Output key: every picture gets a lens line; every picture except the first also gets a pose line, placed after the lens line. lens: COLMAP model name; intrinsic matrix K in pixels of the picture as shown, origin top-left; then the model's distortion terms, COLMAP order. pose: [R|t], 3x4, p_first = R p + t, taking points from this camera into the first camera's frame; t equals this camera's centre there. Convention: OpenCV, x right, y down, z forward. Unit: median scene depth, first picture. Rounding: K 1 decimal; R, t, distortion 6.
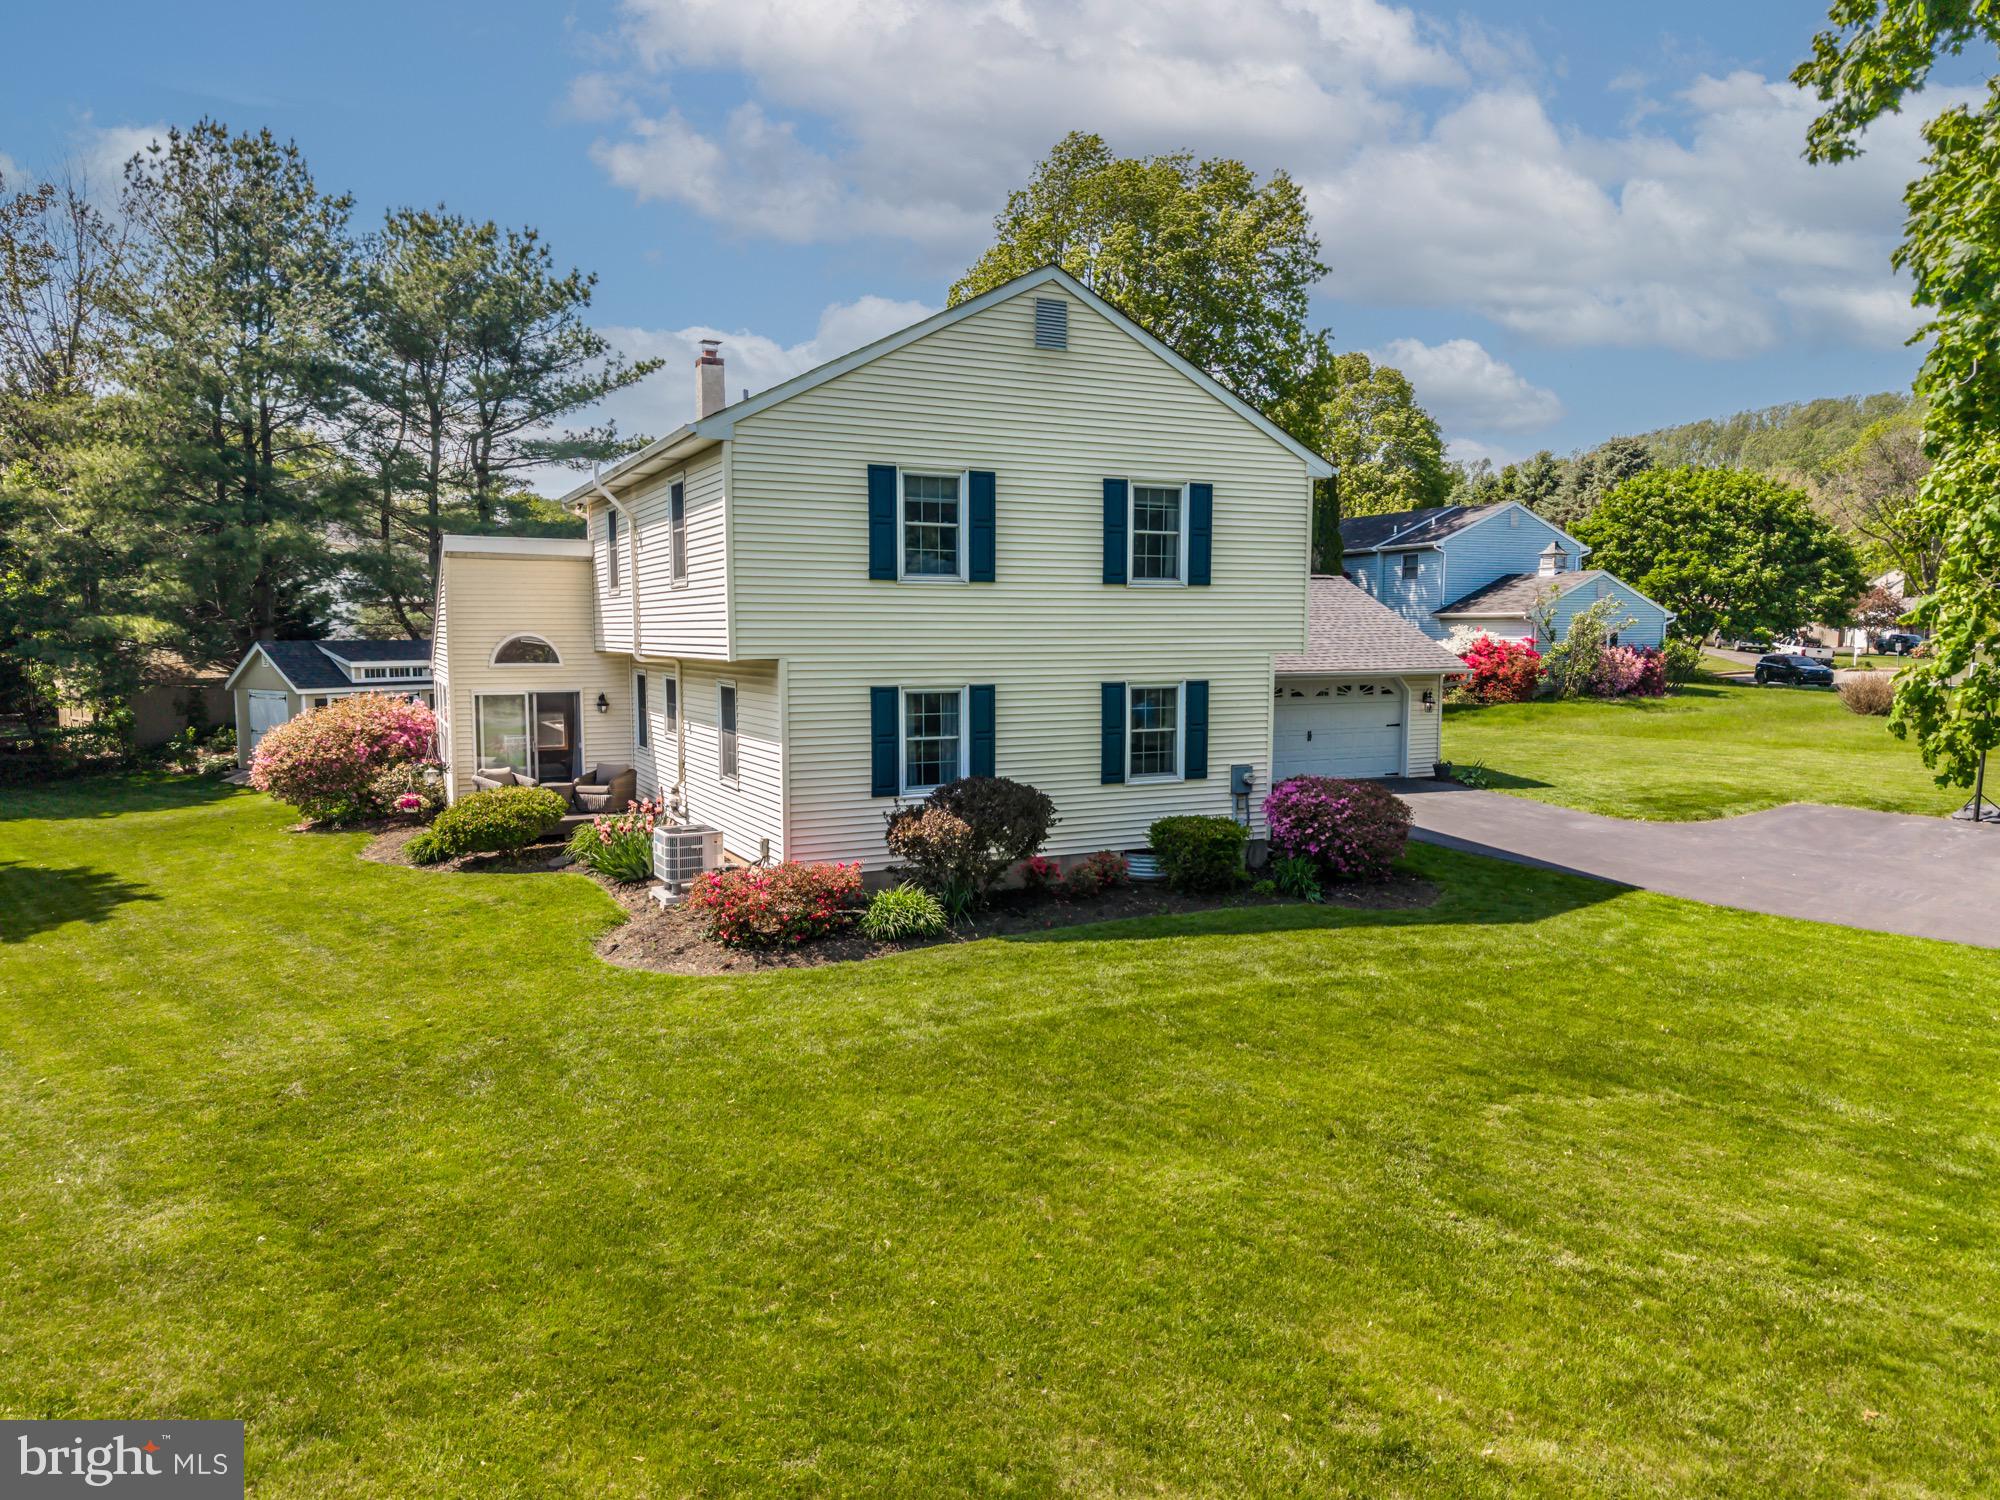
lens RADIAL K [[1384.0, 0, 1011.1], [0, 1384.0, 743.5], [0, 0, 1]] dist [0.002800, -0.004961]
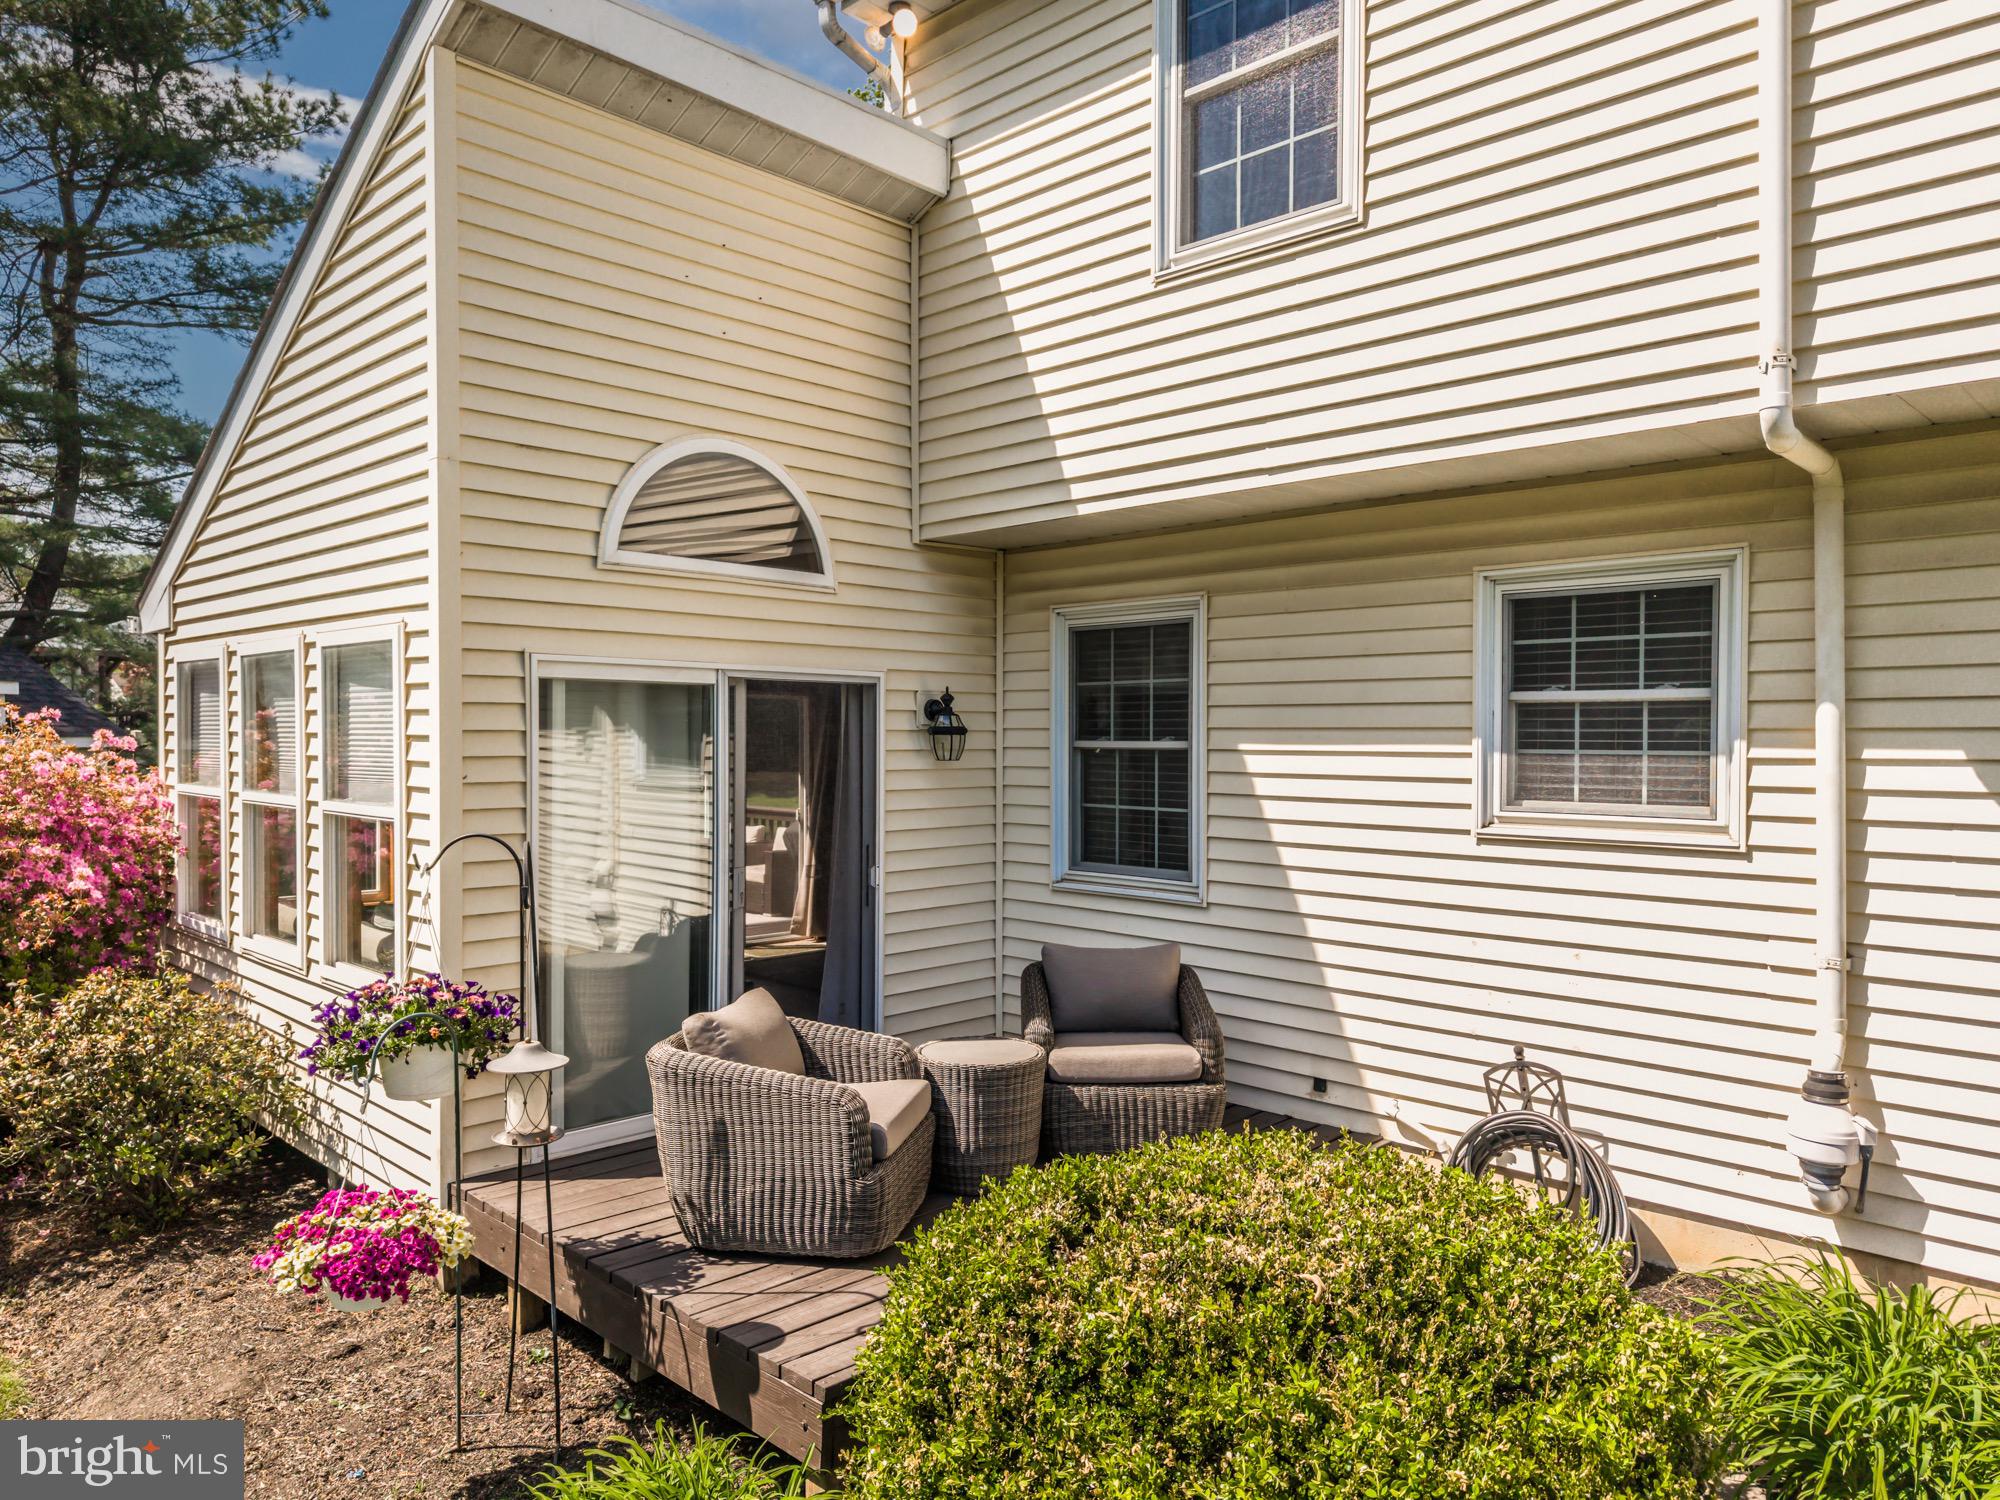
lens RADIAL K [[1373.8, 0, 1000.0], [0, 1373.8, 750.0], [0, 0, 1]] dist [0.008025, -0.020844]
pose [[0.945202, -0.000341, 0.326486, -0.375306], [0.023214, 0.997539, -0.066165, -0.005517], [-0.325660, 0.070119, 0.942883, 0.732214]]
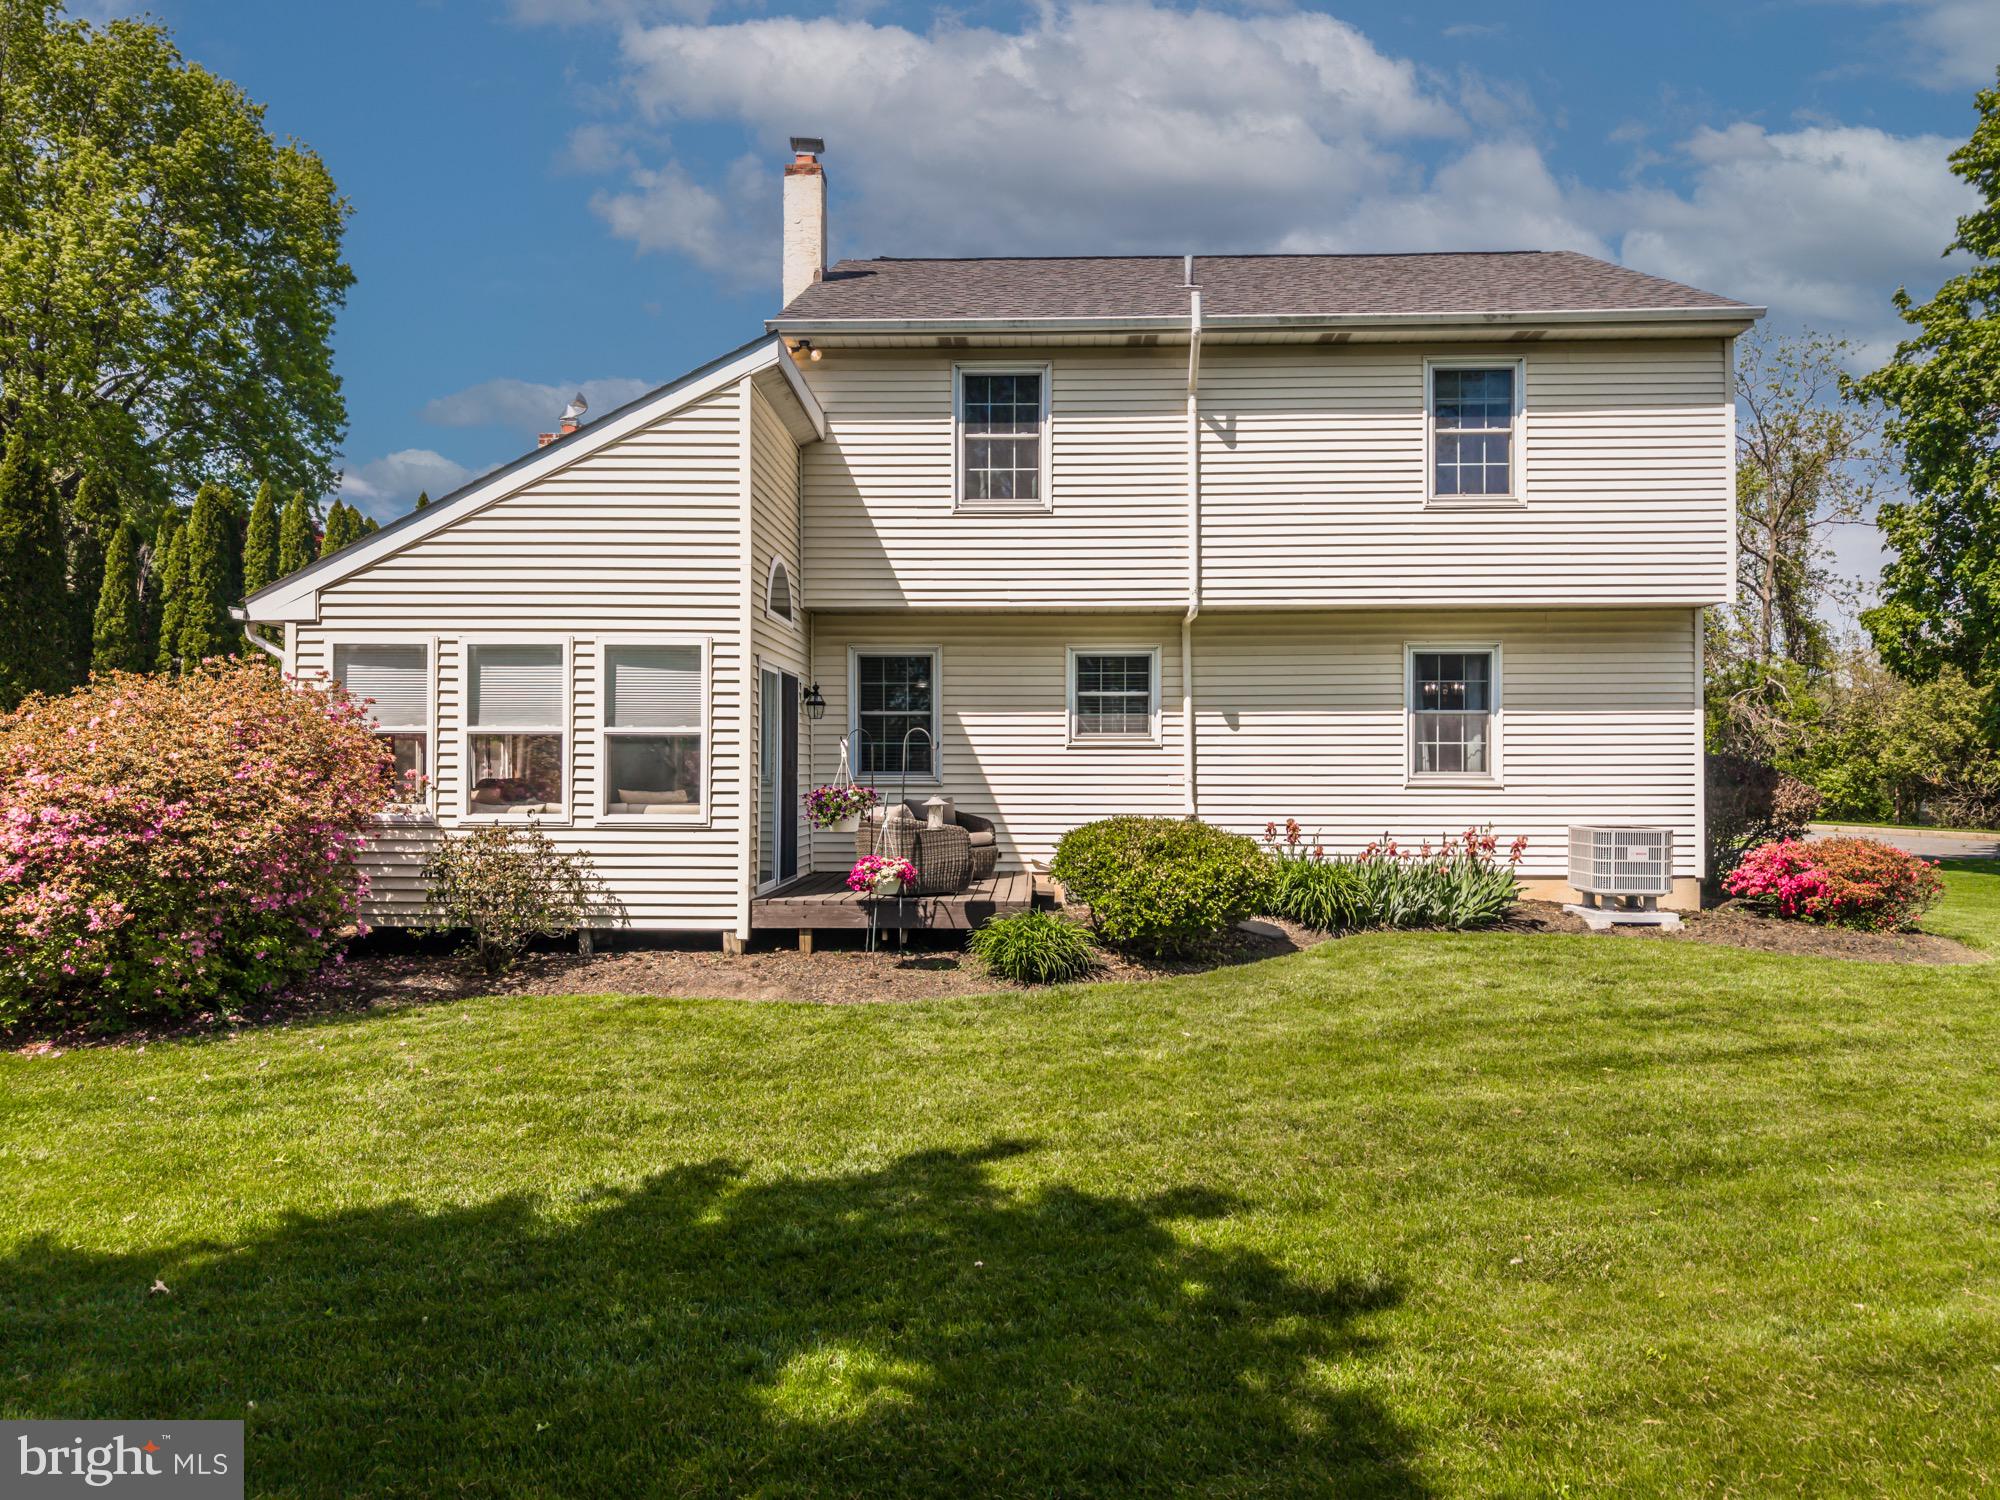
lens RADIAL K [[1366.6, 0, 1062.4], [0, 1366.6, 775.1], [0, 0, 1]] dist [0.000094, -0.001441]
pose [[0.432149, -0.001570, 0.901801, -0.750423], [0.075268, 0.996572, -0.034334, 0.027097], [-0.898656, 0.082714, 0.430786, 0.672643]]
